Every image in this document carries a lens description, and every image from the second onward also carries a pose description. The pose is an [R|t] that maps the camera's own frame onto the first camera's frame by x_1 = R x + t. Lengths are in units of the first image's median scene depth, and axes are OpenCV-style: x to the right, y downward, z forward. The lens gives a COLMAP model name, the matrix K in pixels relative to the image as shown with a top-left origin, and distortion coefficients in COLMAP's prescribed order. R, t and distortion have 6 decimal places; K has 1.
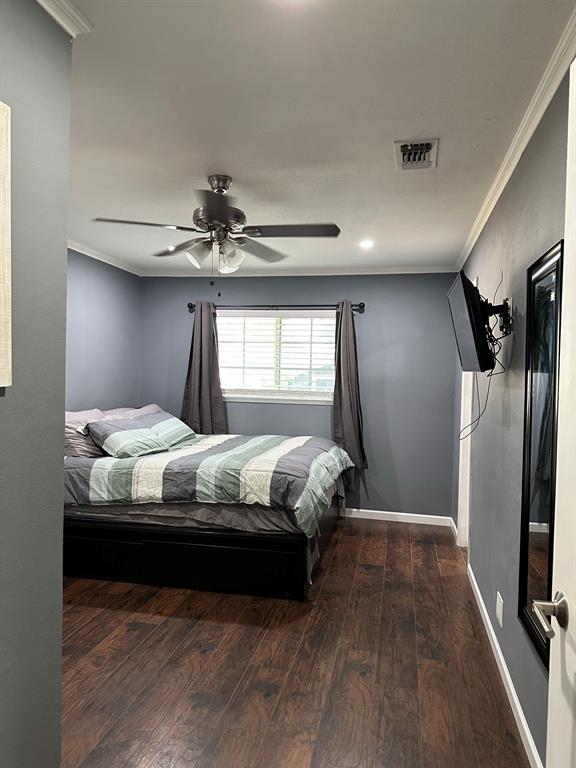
lens RADIAL K [[544.7, 0, 288.0], [0, 544.7, 384.0], [0, 0, 1]] dist [0.072802, -0.086672]
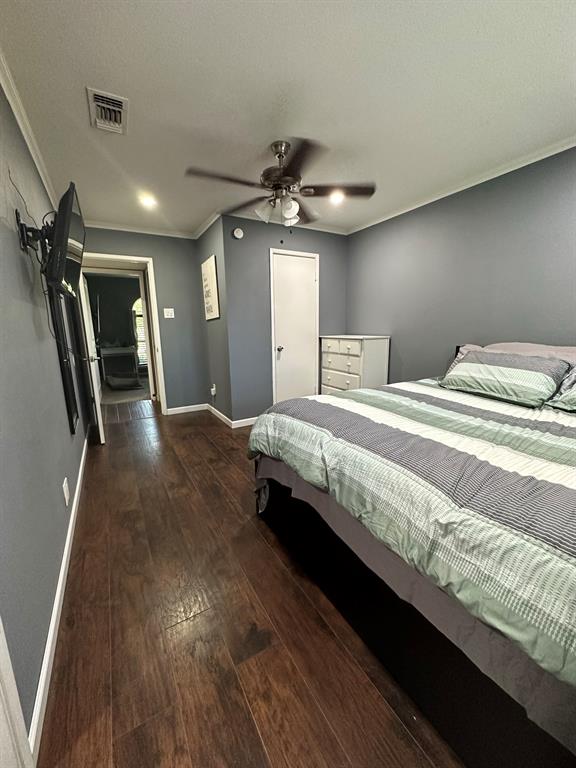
lens RADIAL K [[308.7, 0, 288.0], [0, 308.7, 384.0], [0, 0, 1]] dist [-0.011801, 0.008599]
pose [[-0.742283, 0.113380, -0.660424, 0.328053], [-0.015399, 0.982435, 0.185970, 0.030211], [0.669909, 0.148213, -0.727499, 1.332293]]
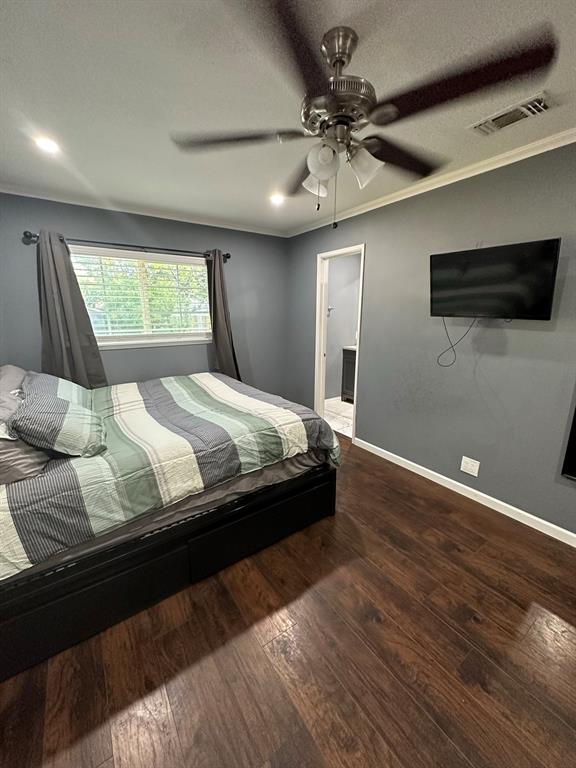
lens RADIAL K [[308.7, 0, 288.0], [0, 308.7, 384.0], [0, 0, 1]] dist [-0.011801, 0.008599]
pose [[0.683476, -0.194579, 0.703562, -0.429309], [0.026600, 0.969818, 0.242375, -0.048272], [-0.729489, -0.146943, 0.668023, 0.609824]]
